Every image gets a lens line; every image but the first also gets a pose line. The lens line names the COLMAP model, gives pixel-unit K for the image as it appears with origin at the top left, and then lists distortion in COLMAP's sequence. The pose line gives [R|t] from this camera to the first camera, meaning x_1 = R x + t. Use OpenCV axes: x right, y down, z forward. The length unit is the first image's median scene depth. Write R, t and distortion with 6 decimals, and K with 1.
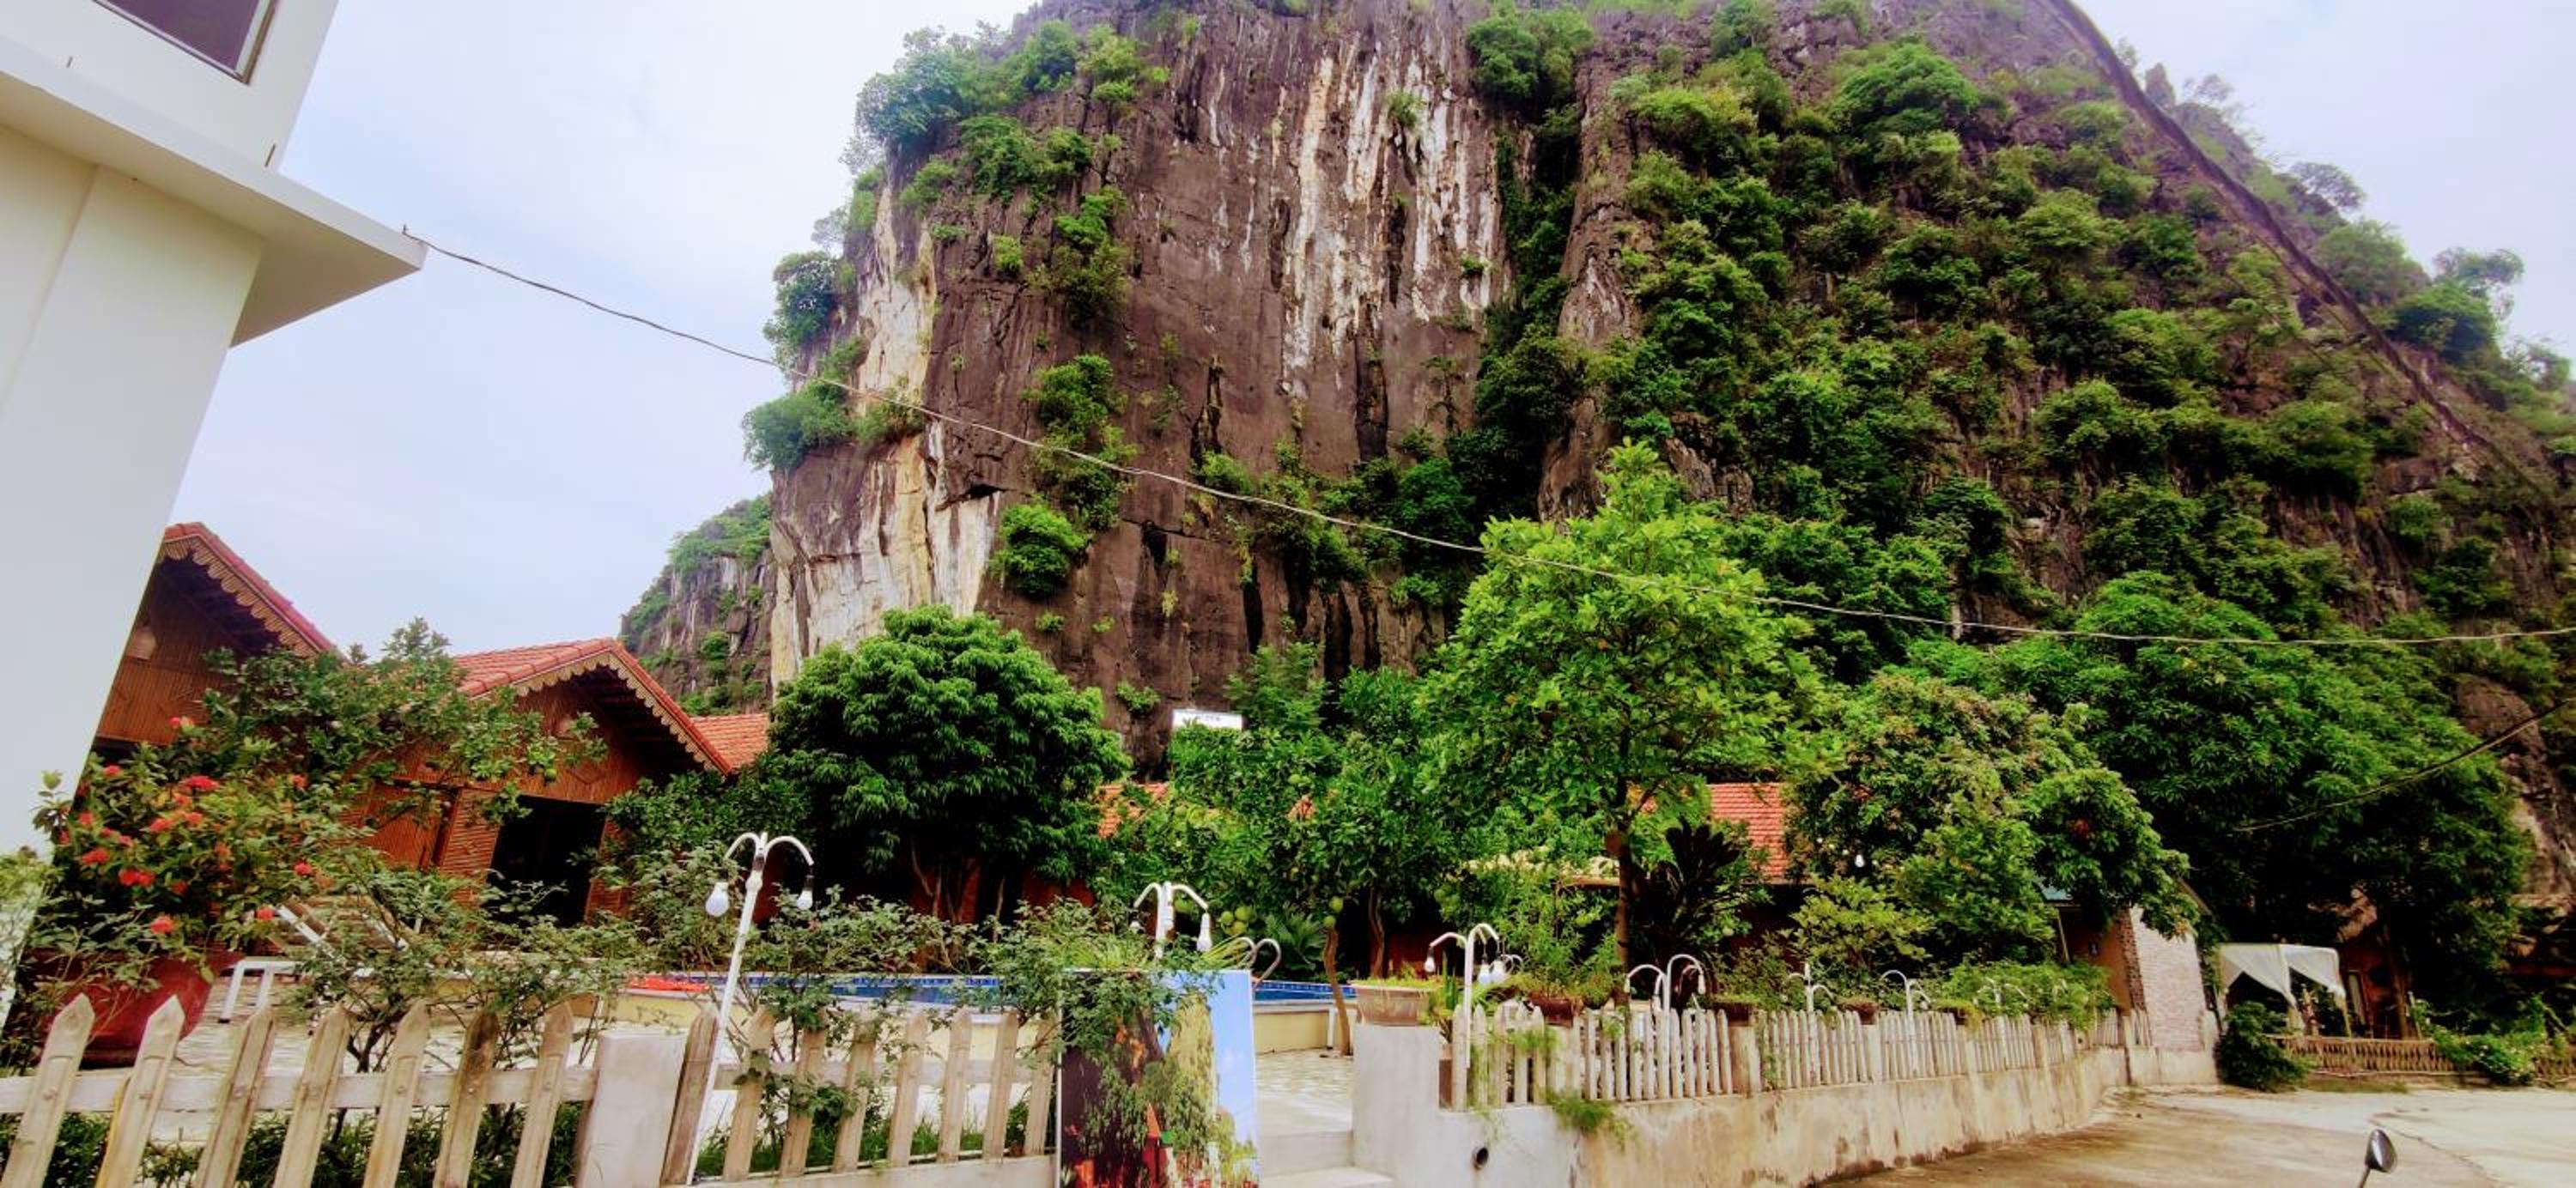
lens RADIAL K [[1181.2, 0, 1281.4], [0, 1181.2, 591.1], [0, 0, 1]] dist [0.015925, 0.000167]
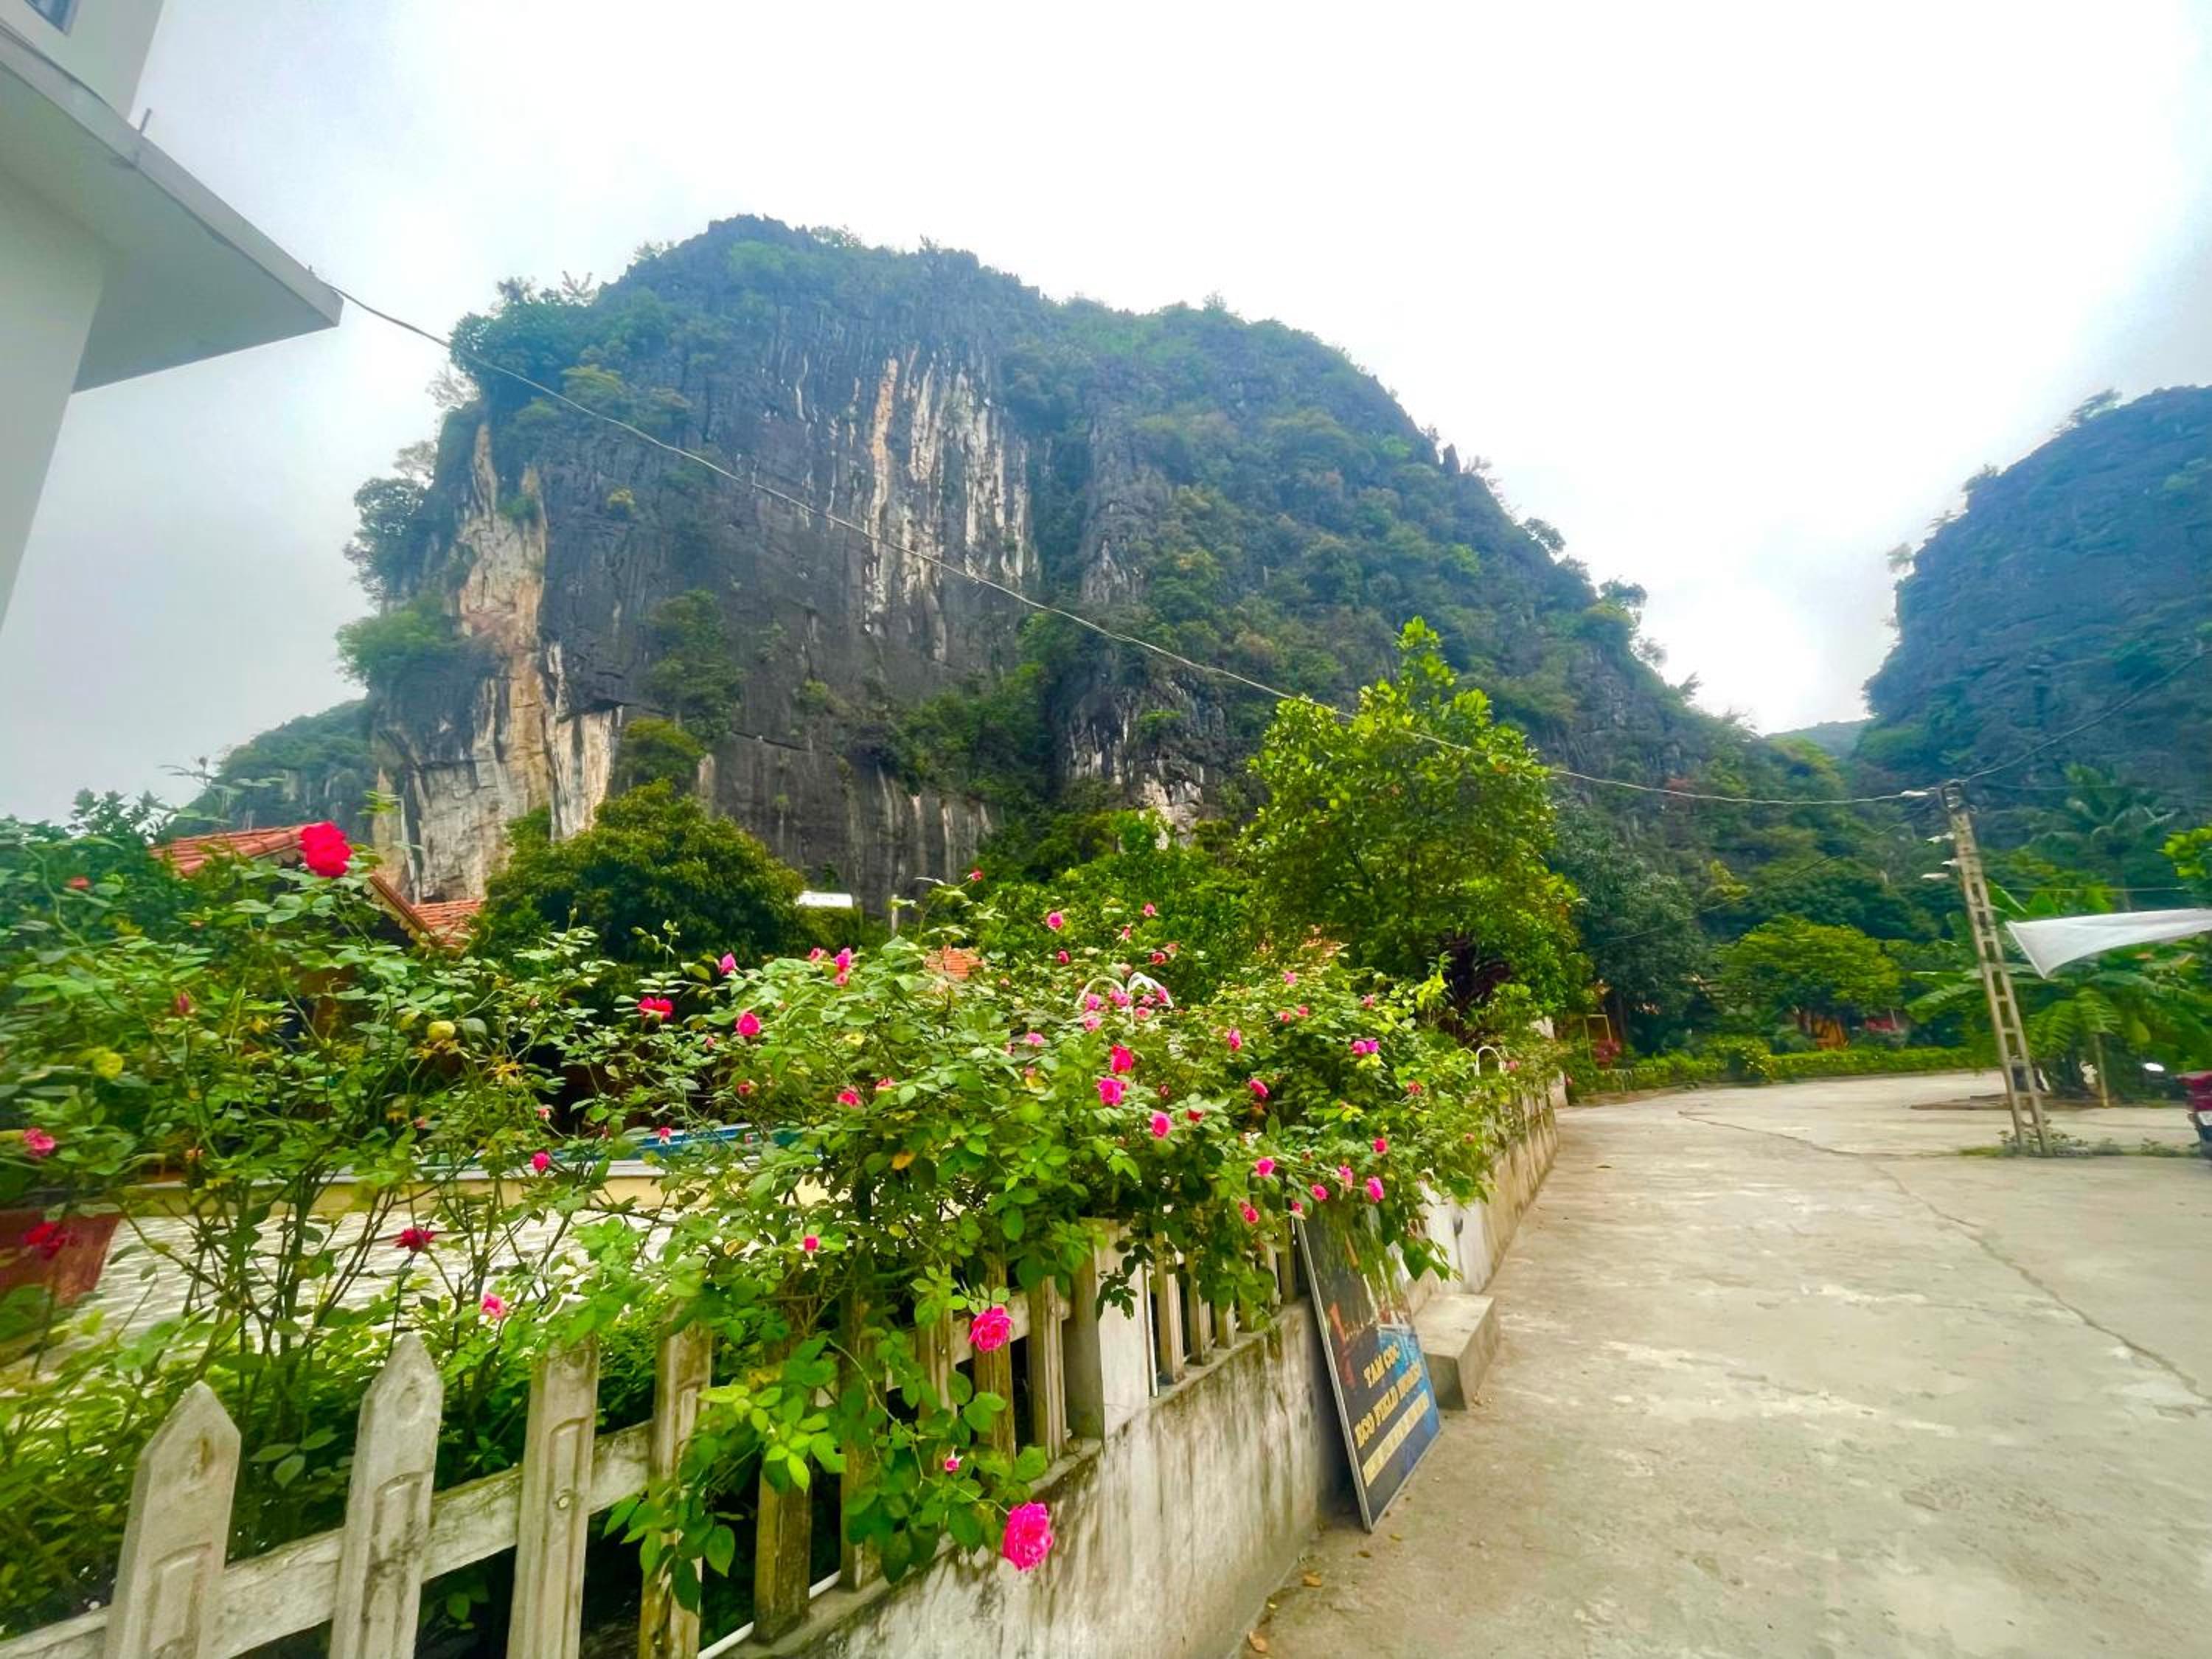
lens RADIAL K [[906.5, 0, 1085.8], [0, 906.5, 842.4], [0, 0, 1]] dist [0.009431, -0.000409]
pose [[0.958468, -0.016016, 0.284750, -0.047860], [0.003312, 0.998980, 0.045040, 0.006181], [-0.285181, -0.042226, 0.957543, 0.027728]]
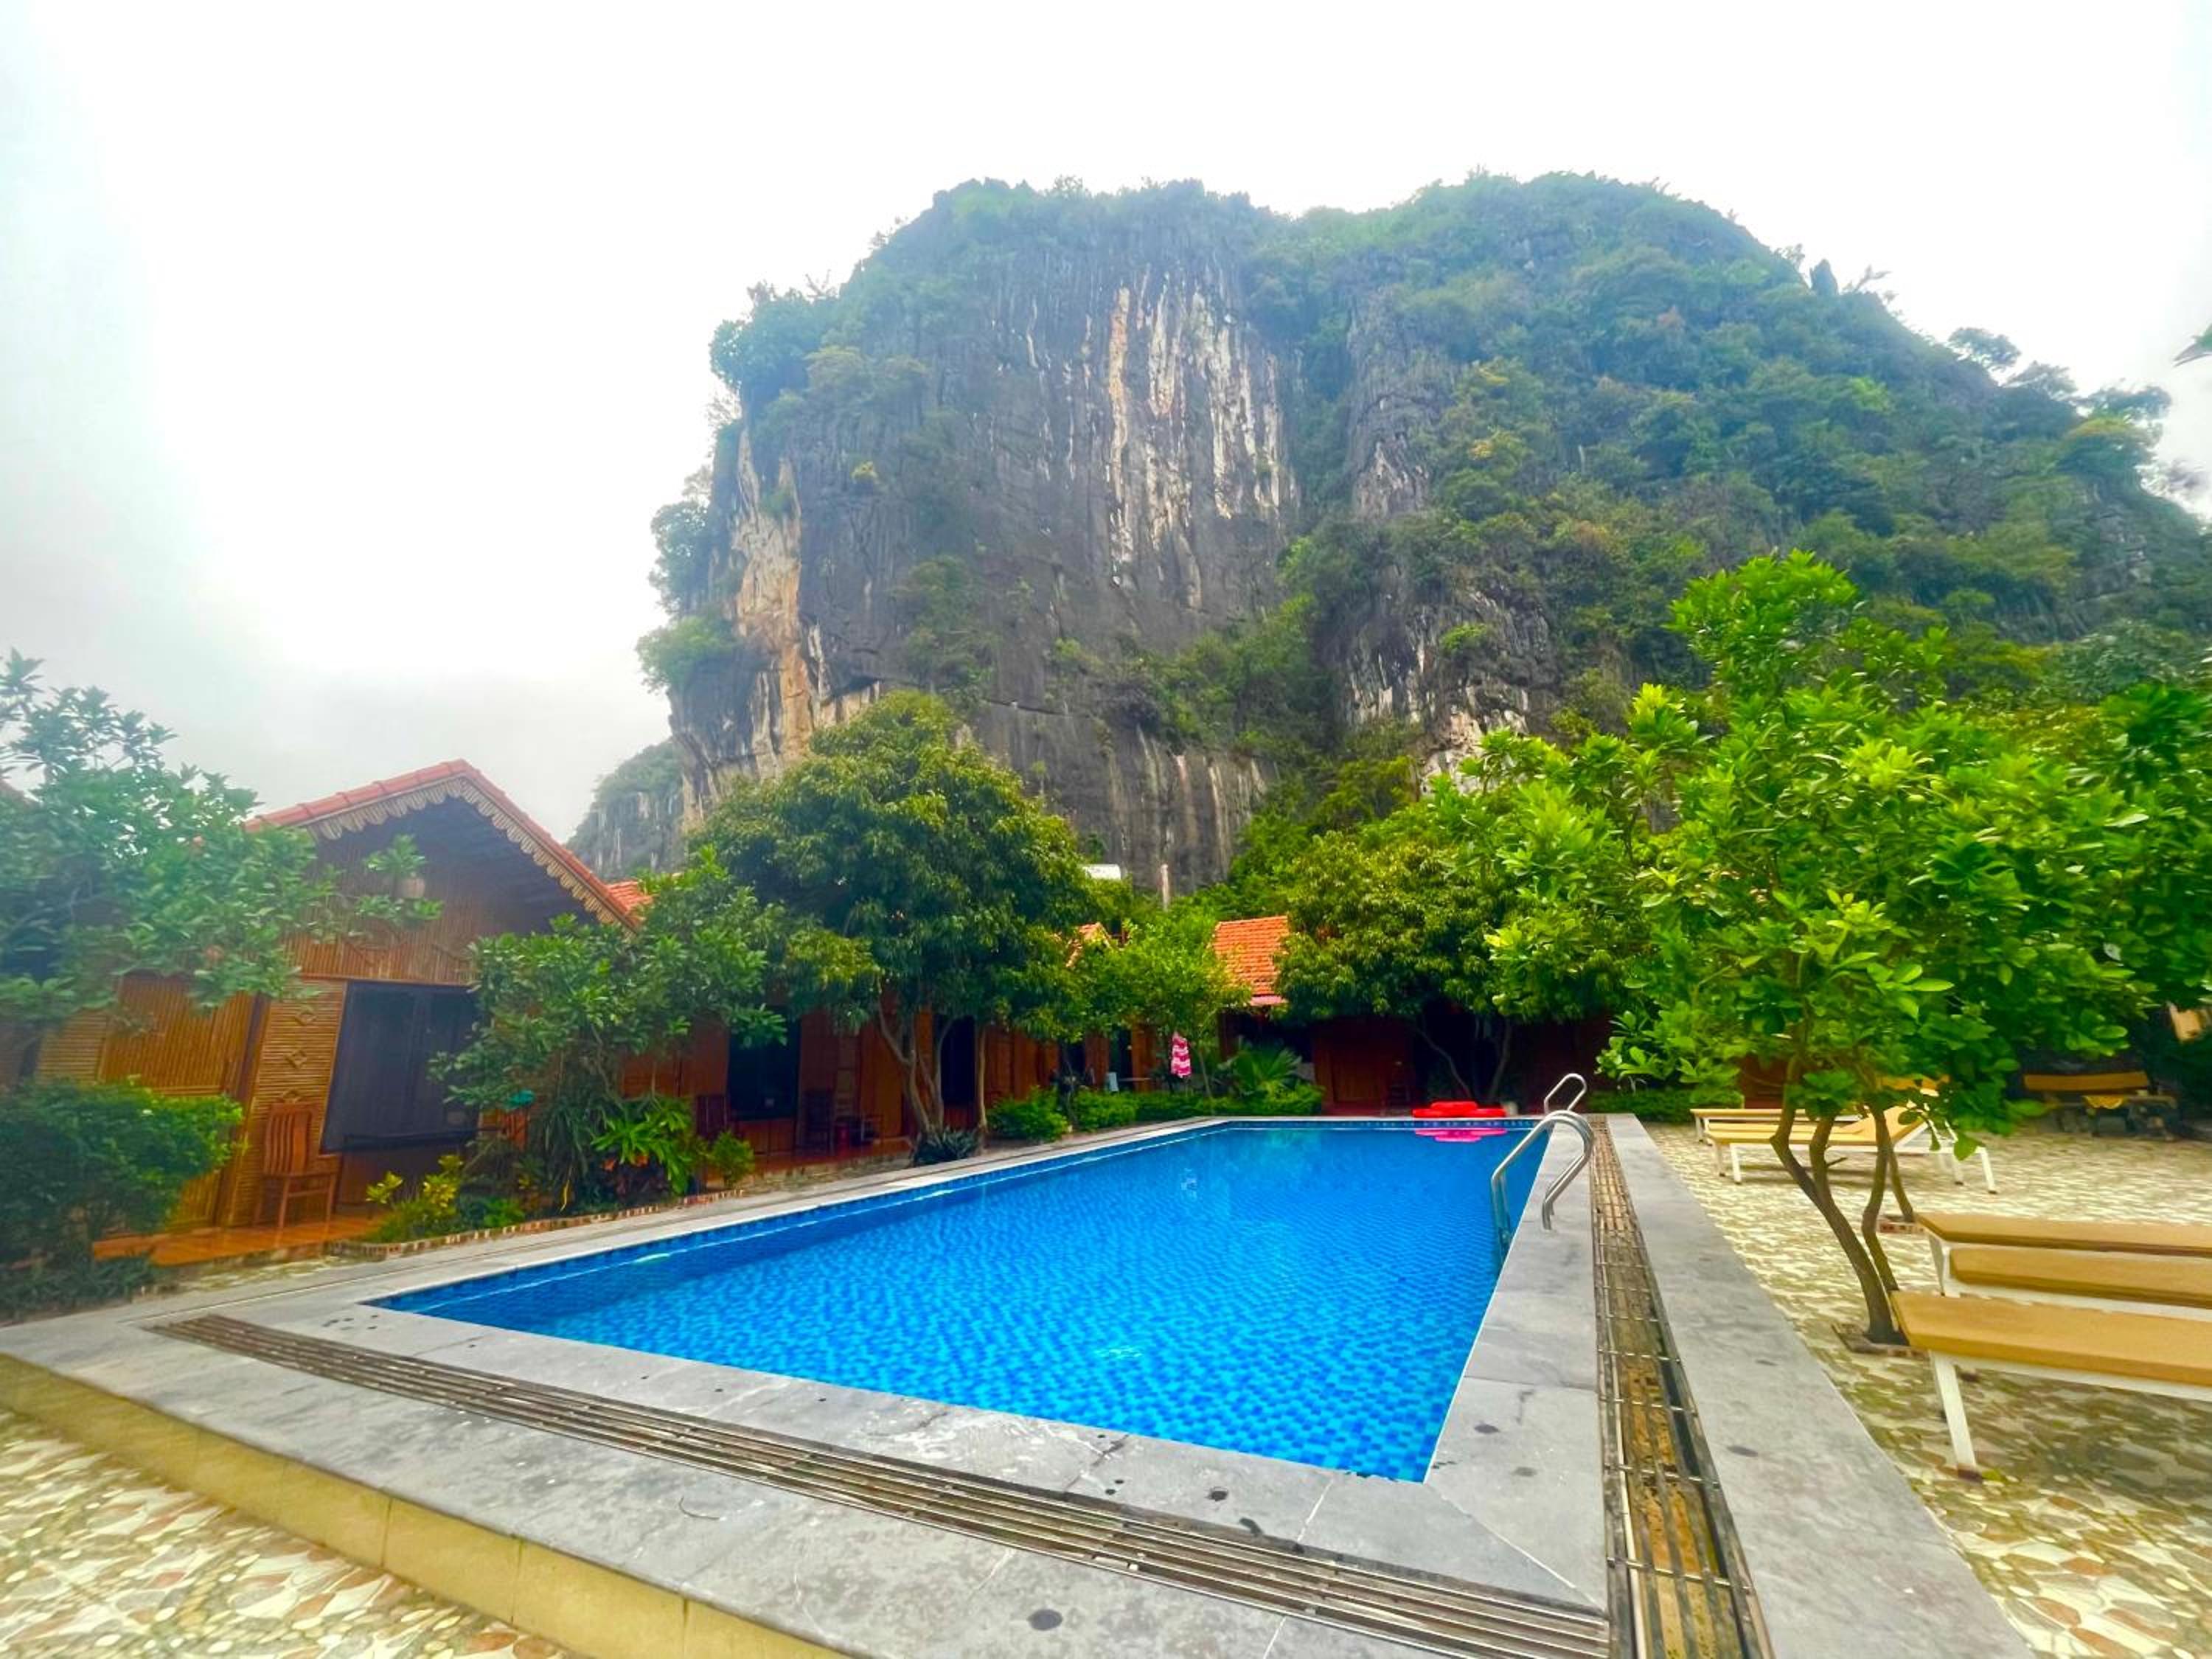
lens RADIAL K [[906.5, 0, 1085.8], [0, 906.5, 842.4], [0, 0, 1]] dist [0.009431, -0.000409]
pose [[0.996738, -0.079920, 0.011245, -0.051985], [0.079161, 0.995246, 0.056729, 0.023273], [-0.015726, -0.055653, 0.998326, 0.115443]]
